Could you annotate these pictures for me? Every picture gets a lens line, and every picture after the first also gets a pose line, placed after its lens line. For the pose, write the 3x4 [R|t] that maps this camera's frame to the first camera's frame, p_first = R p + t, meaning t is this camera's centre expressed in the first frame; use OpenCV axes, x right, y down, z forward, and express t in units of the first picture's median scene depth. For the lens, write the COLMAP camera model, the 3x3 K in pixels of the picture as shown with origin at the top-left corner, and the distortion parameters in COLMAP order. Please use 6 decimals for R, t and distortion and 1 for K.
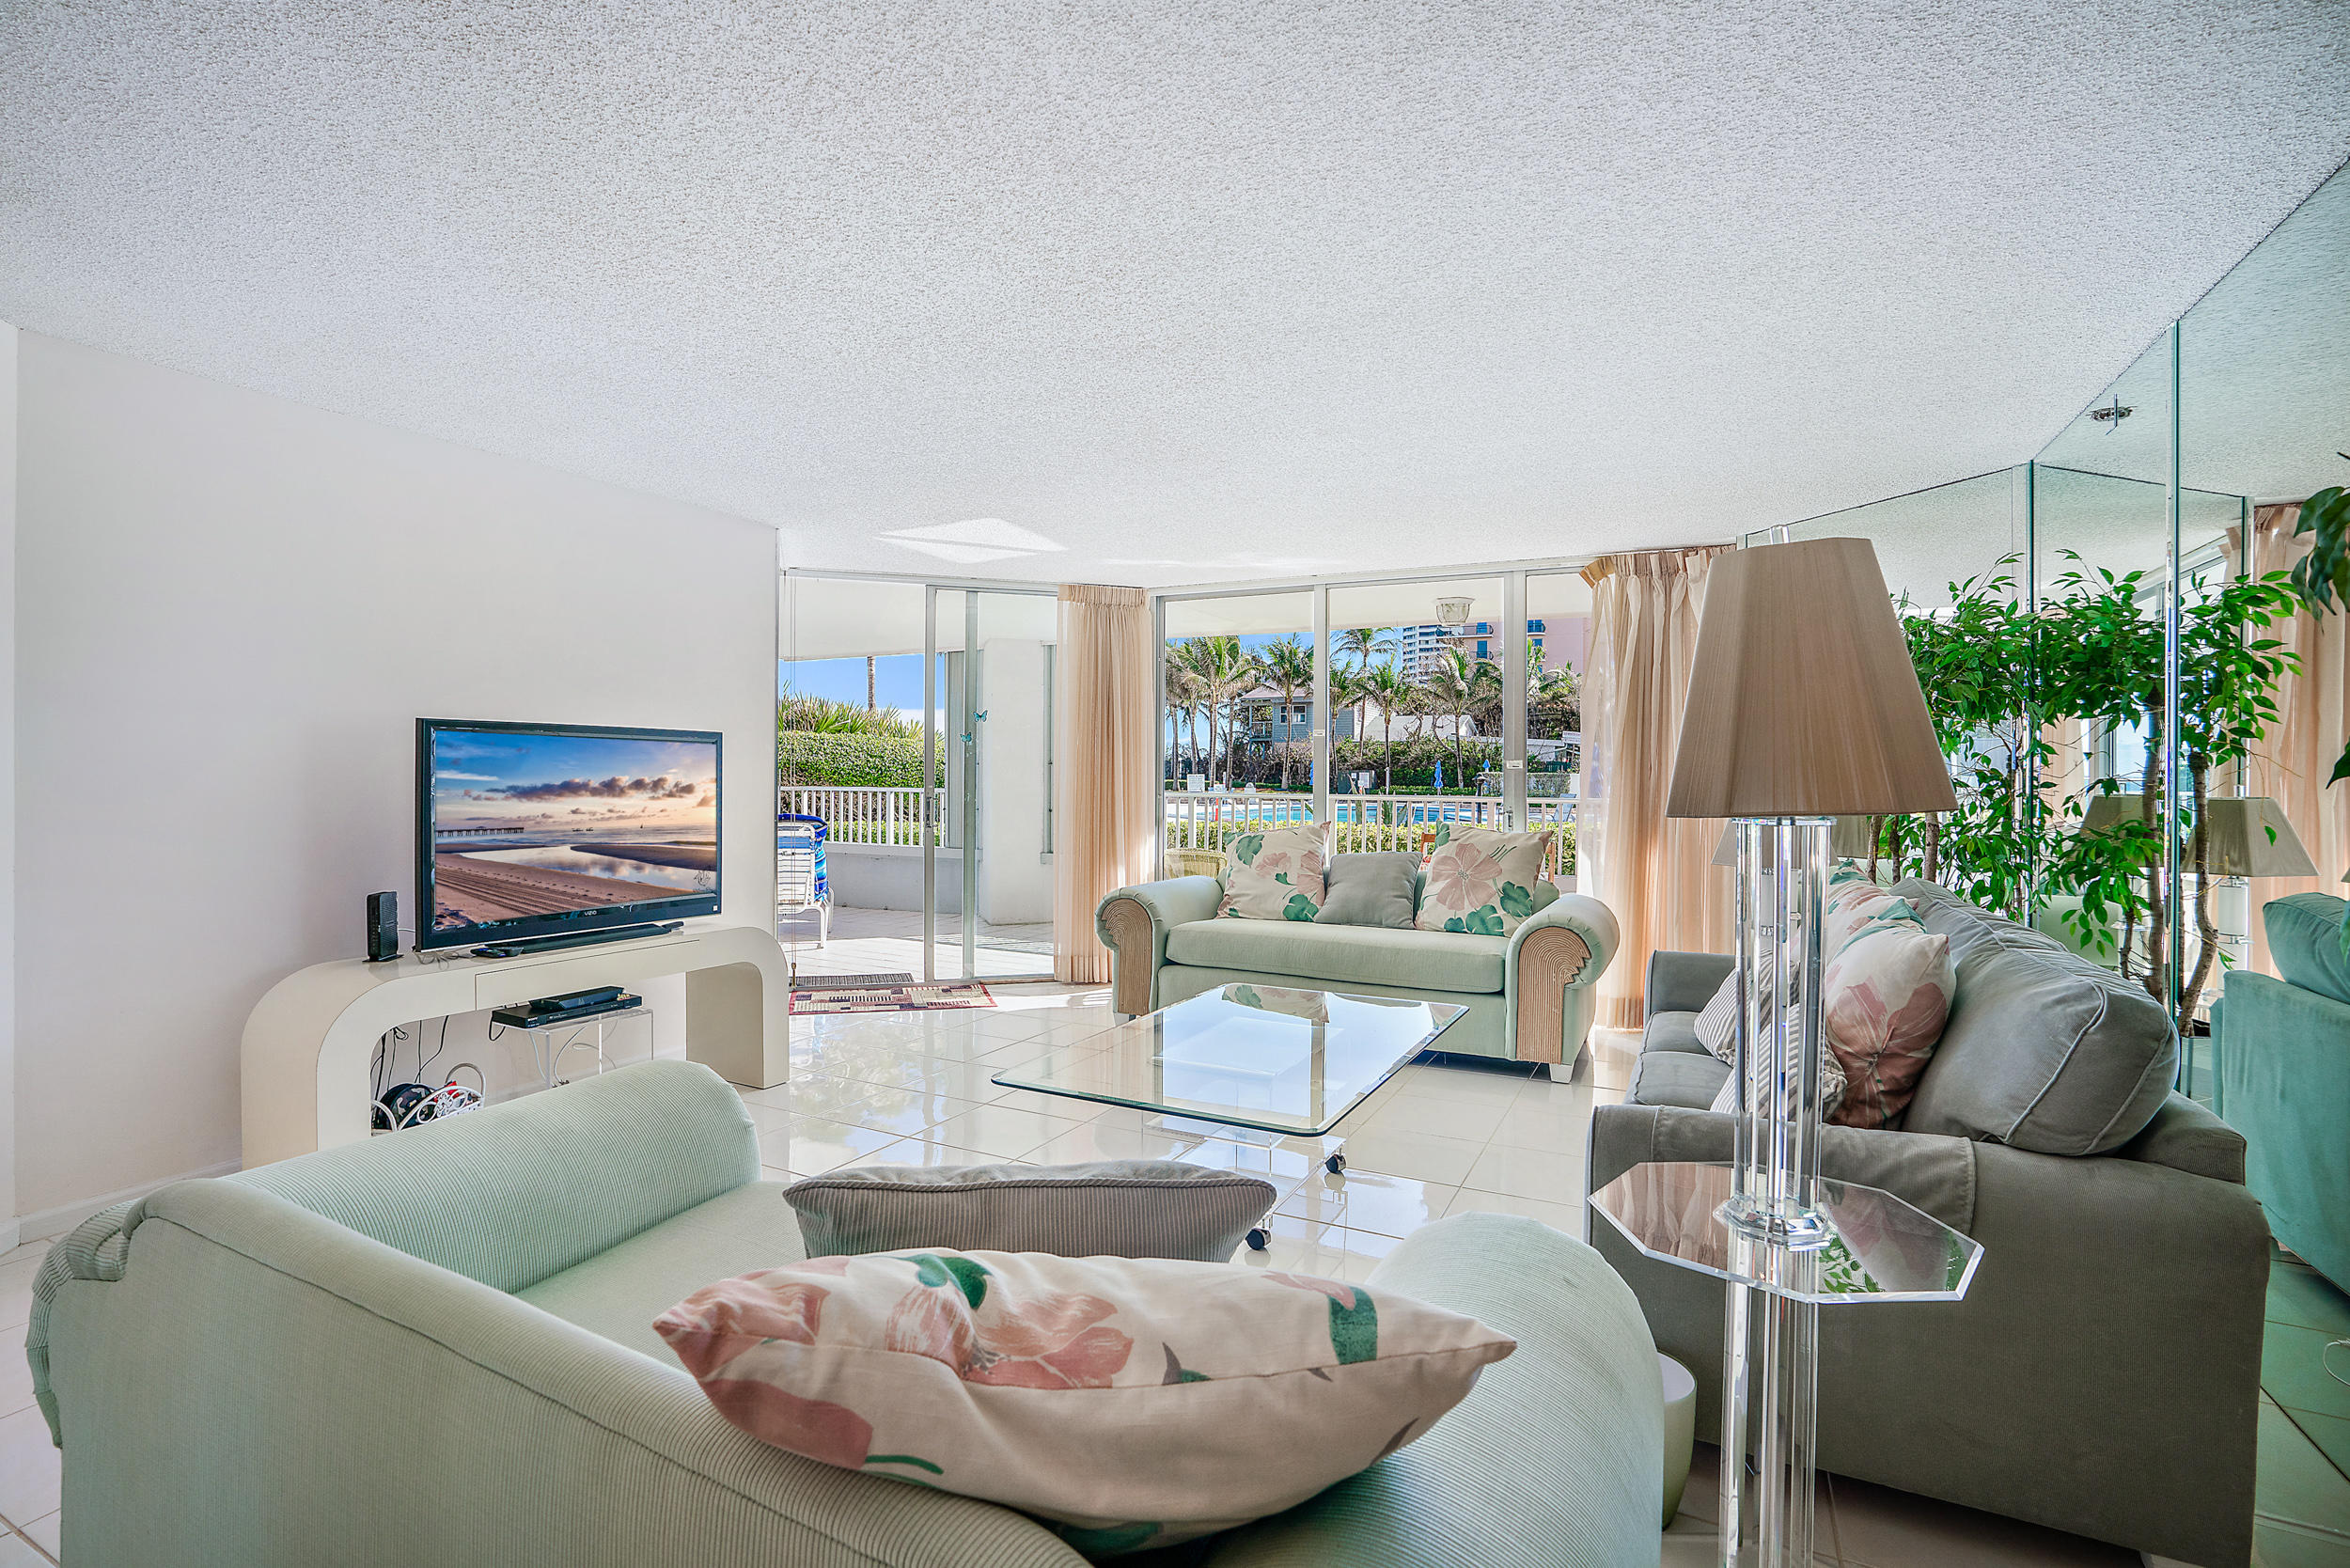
lens RADIAL K [[1090.4, 0, 1183.4], [0, 1090.4, 773.1], [0, 0, 1]] dist [-0.028361, 0.000676]
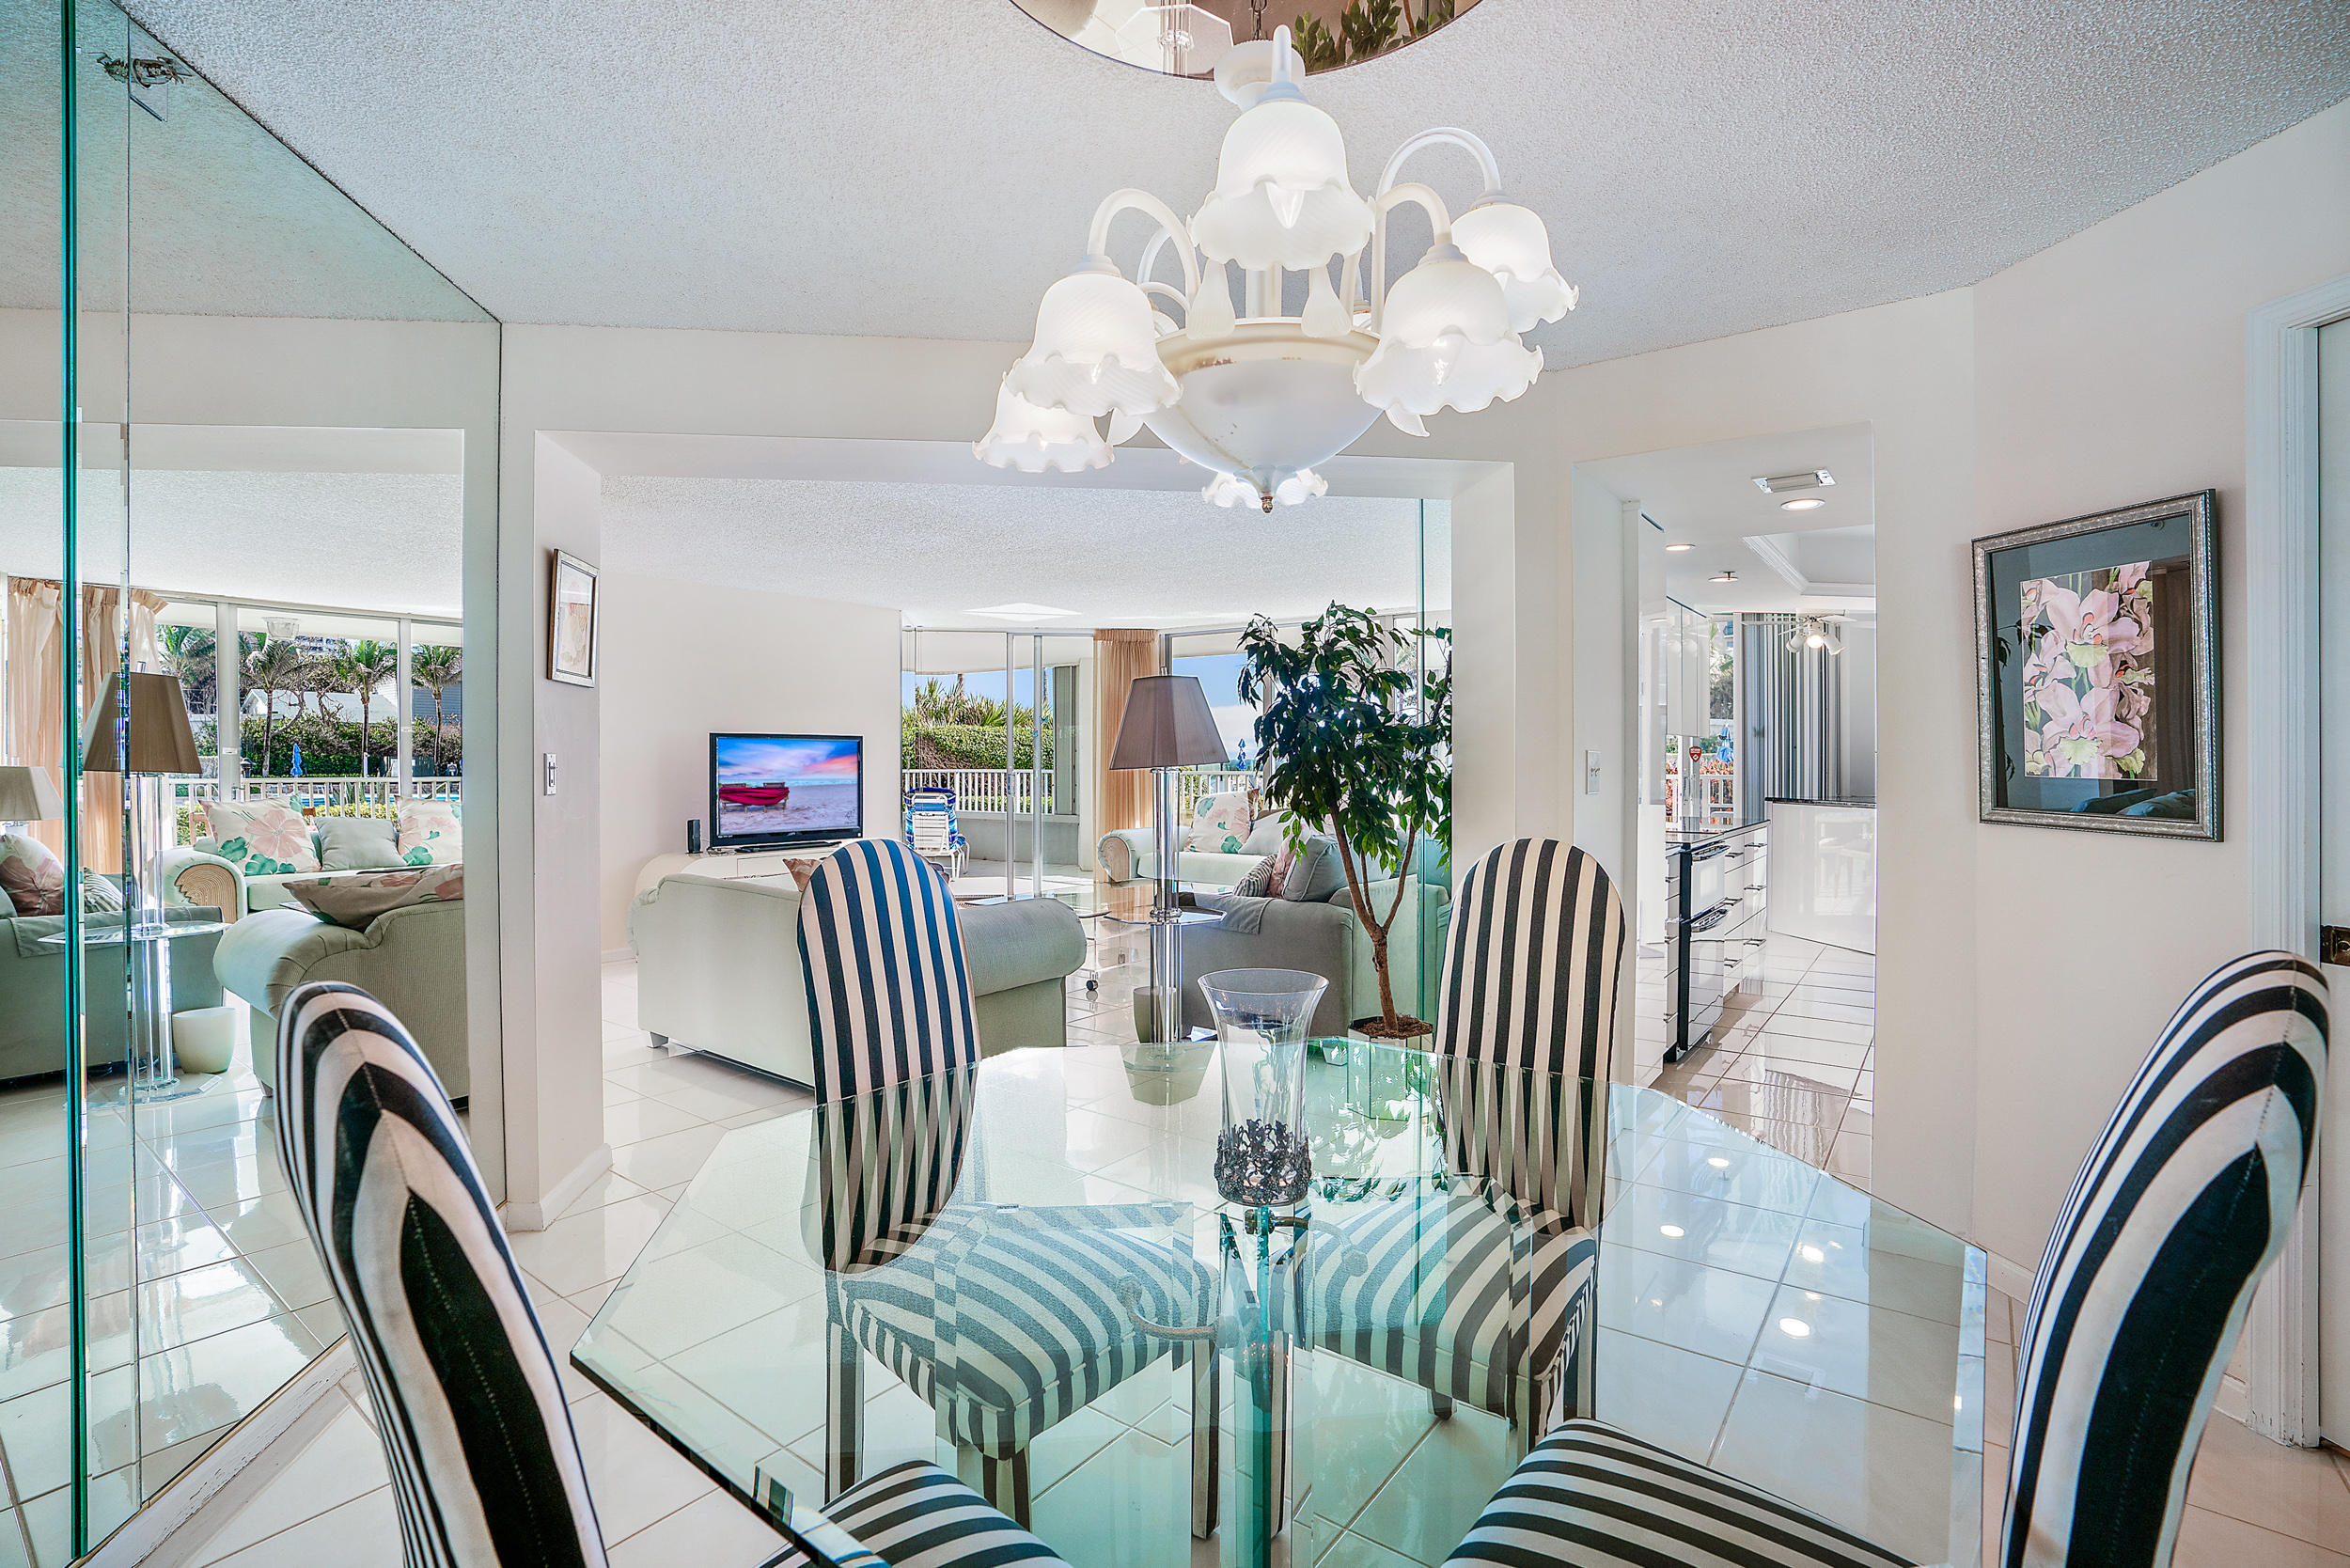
lens RADIAL K [[1090.4, 0, 1183.4], [0, 1090.4, 773.1], [0, 0, 1]] dist [-0.028361, 0.000676]
pose [[0.979564, -0.011319, -0.200813, 0.364912], [0.012374, 0.999915, 0.003995, 0.018071], [0.200751, -0.006398, 0.979621, -0.524216]]
